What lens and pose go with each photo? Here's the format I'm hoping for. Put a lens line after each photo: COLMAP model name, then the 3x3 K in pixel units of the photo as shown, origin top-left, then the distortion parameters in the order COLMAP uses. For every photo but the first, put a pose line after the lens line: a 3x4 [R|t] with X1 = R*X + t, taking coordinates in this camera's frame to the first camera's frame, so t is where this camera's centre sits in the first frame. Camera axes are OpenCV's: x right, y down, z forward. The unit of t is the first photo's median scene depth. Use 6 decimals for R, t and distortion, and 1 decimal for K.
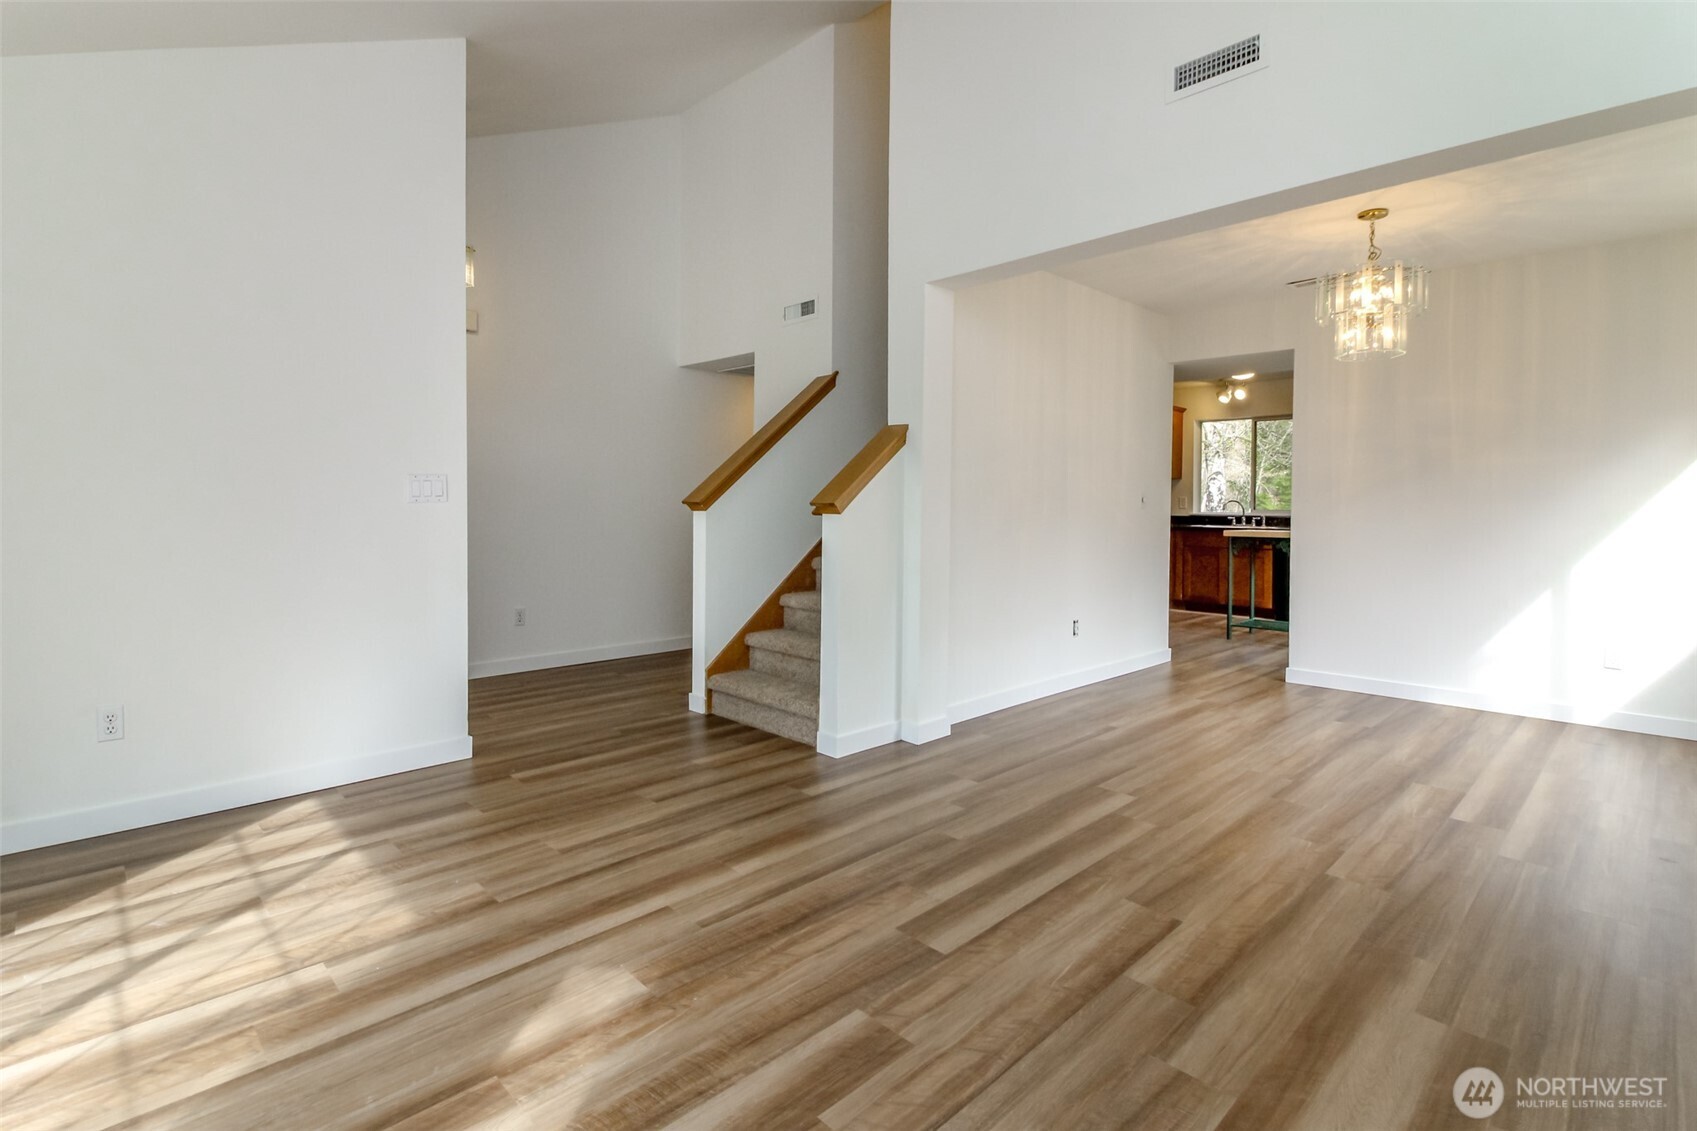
lens RADIAL K [[790.2, 0, 827.1], [0, 790.2, 499.8], [0, 0, 1]] dist [-0.000257, -0.000985]
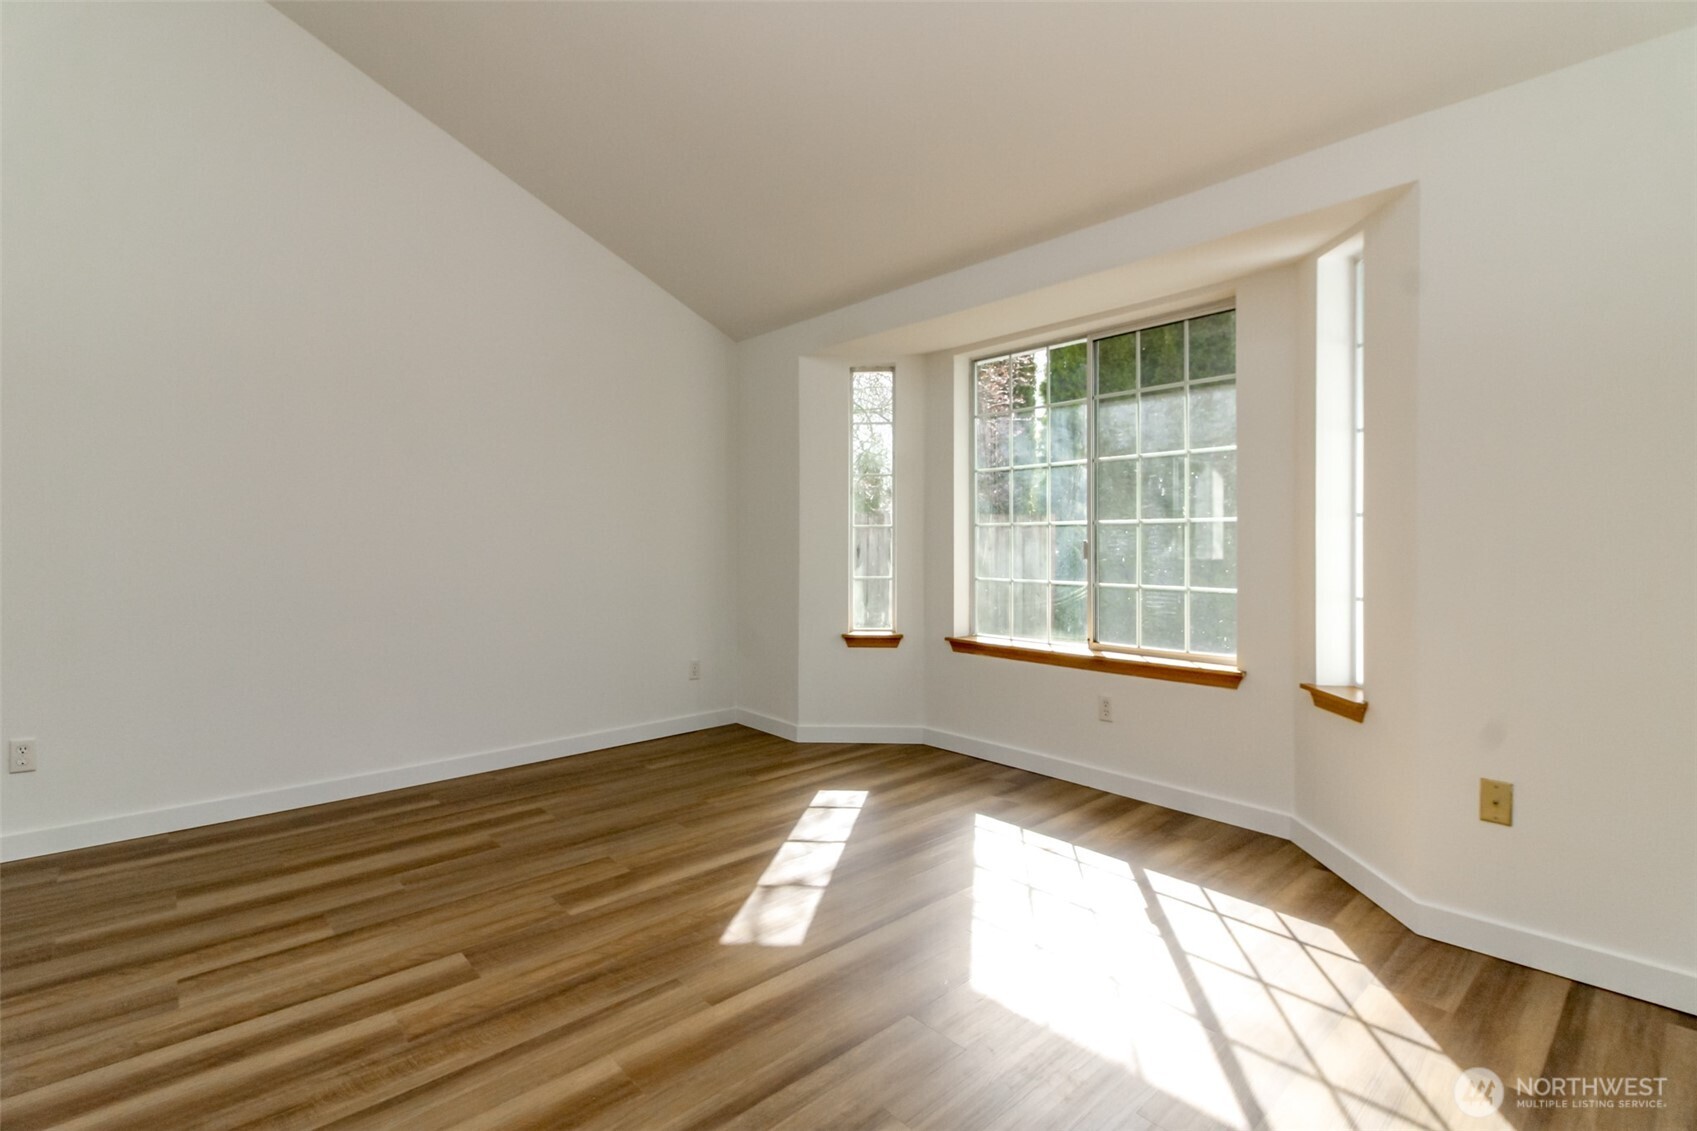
lens RADIAL K [[785.2, 0, 848.5], [0, 785.2, 565.5], [0, 0, 1]] dist [-0.001355, -0.000591]
pose [[-0.999704, -0.003203, 0.024127, -0.368243], [-0.002473, 0.999540, 0.030237, 0.000411], [-0.024213, 0.030169, -0.999252, 1.825473]]
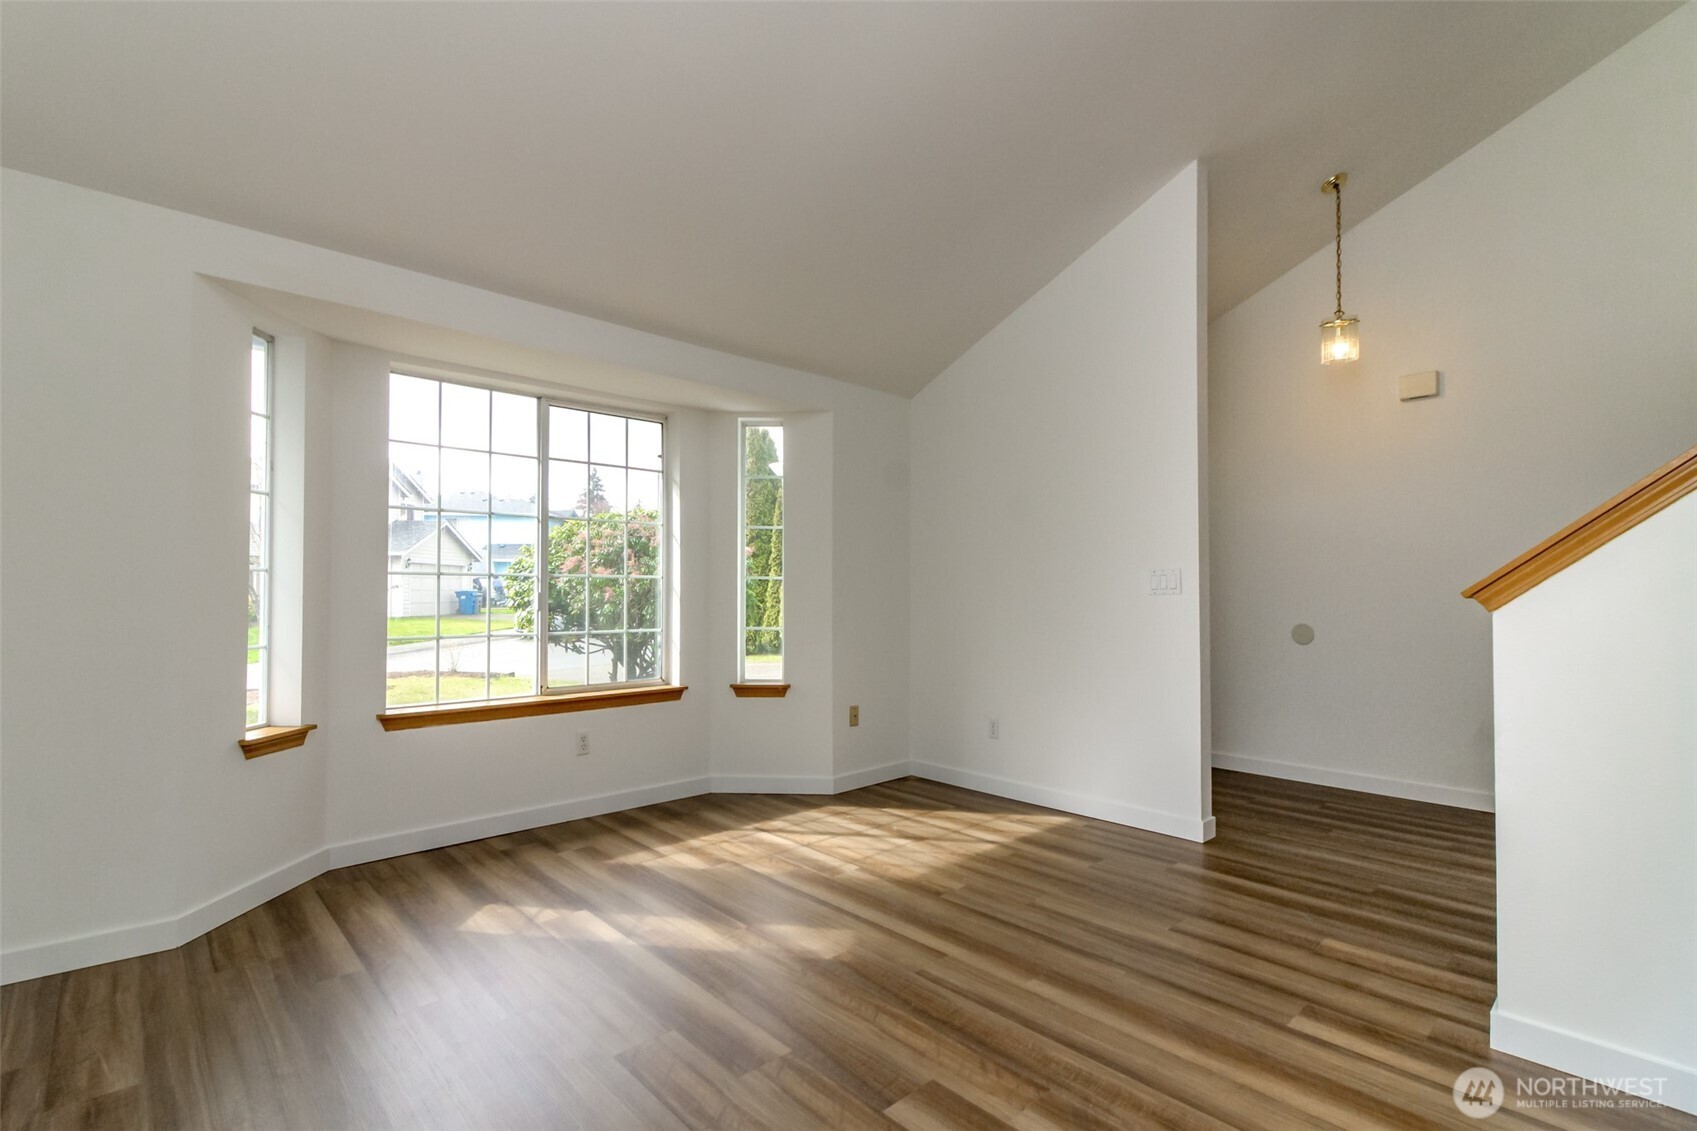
lens RADIAL K [[785.2, 0, 848.5], [0, 785.2, 565.5], [0, 0, 1]] dist [-0.001355, -0.000591]
pose [[-0.008246, -0.037729, -0.999254, 0.917398], [0.003618, 0.999280, -0.037760, 0.004601], [0.999959, -0.003927, -0.008104, 0.858407]]
